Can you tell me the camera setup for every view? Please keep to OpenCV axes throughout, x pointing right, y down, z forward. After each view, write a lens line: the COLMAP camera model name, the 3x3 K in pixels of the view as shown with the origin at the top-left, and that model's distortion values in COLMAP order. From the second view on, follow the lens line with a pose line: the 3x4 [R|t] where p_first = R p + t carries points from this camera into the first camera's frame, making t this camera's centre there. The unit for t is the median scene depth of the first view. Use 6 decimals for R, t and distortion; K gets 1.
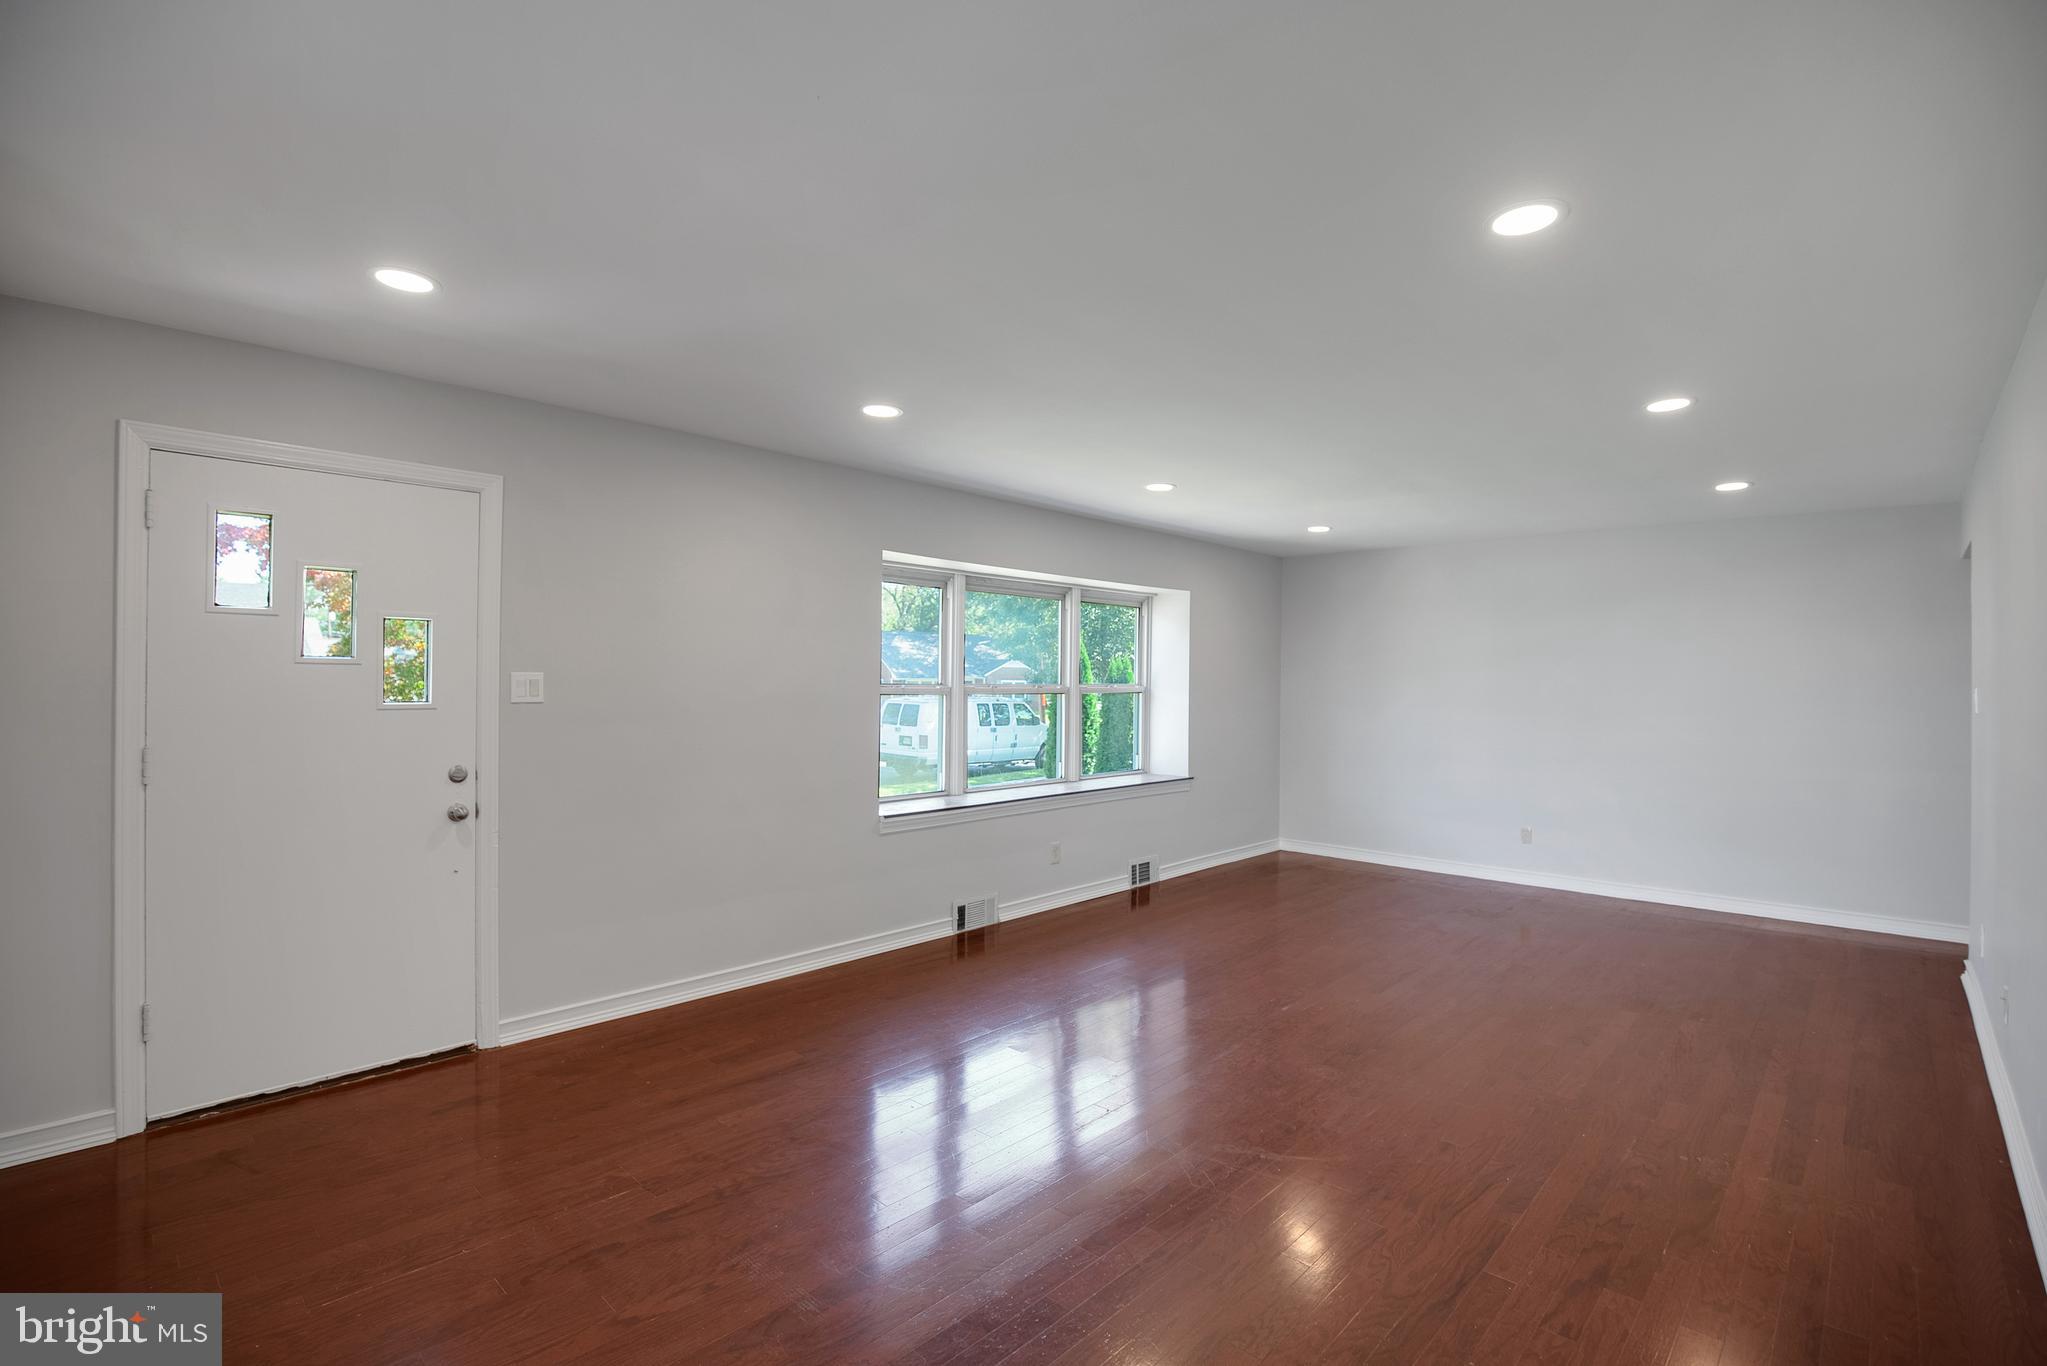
lens RADIAL K [[970.3, 0, 1015.3], [0, 970.3, 679.0], [0, 0, 1]] dist [-0.034778, 0.004557]
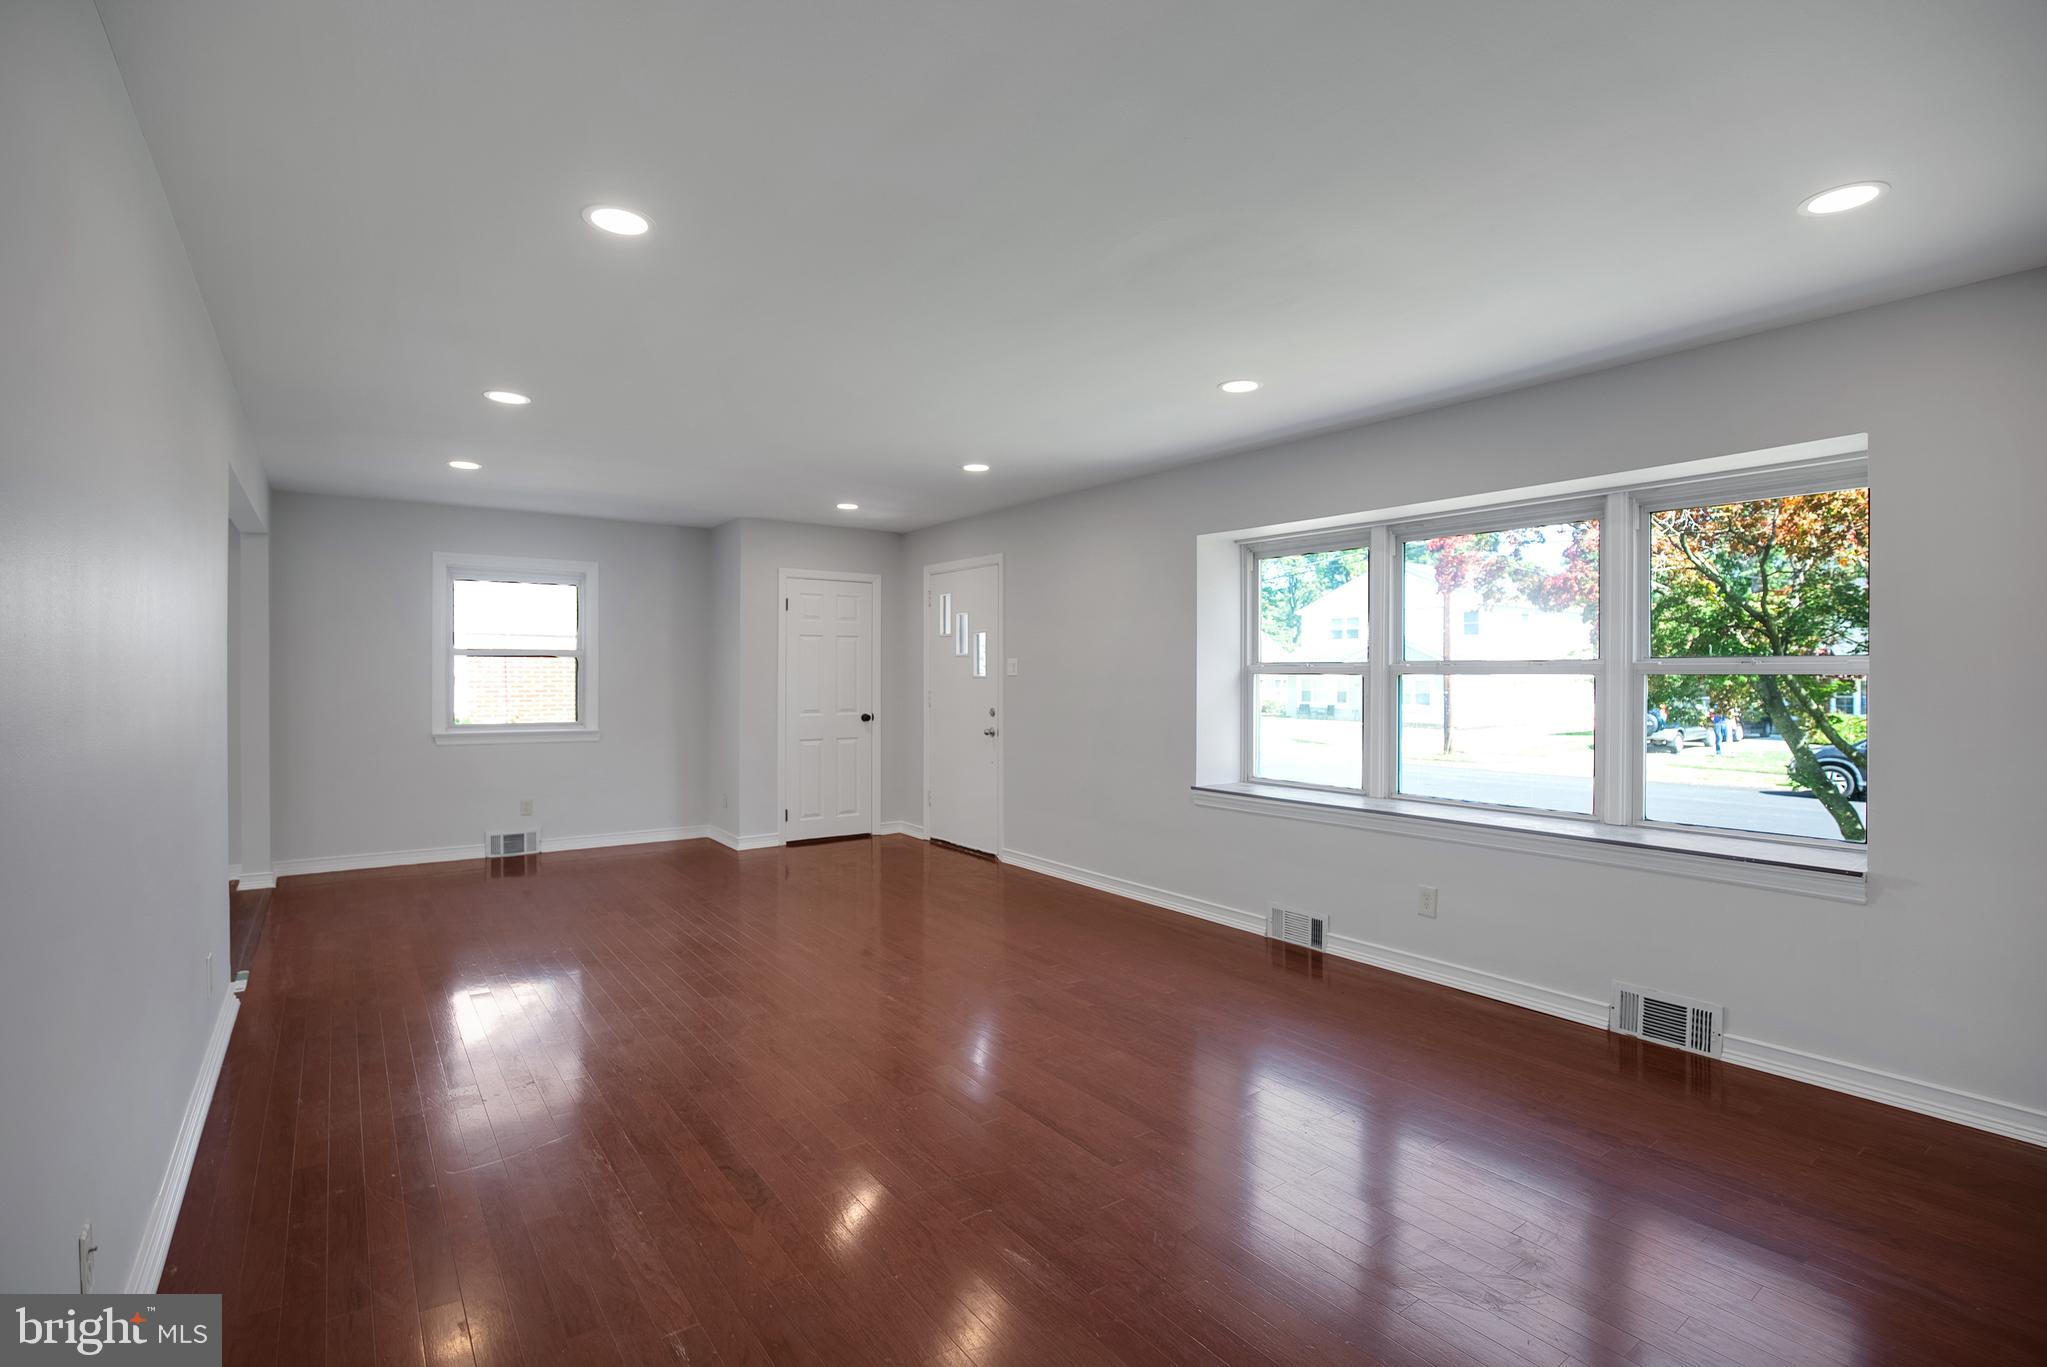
lens RADIAL K [[970.3, 0, 1024.4], [0, 970.3, 666.5], [0, 0, 1]] dist [-0.034778, 0.004557]
pose [[-0.202257, -0.006447, -0.979311, 1.295253], [0.008715, 0.999927, -0.008382, 0.023428], [0.979294, -0.010230, -0.202186, 1.424888]]
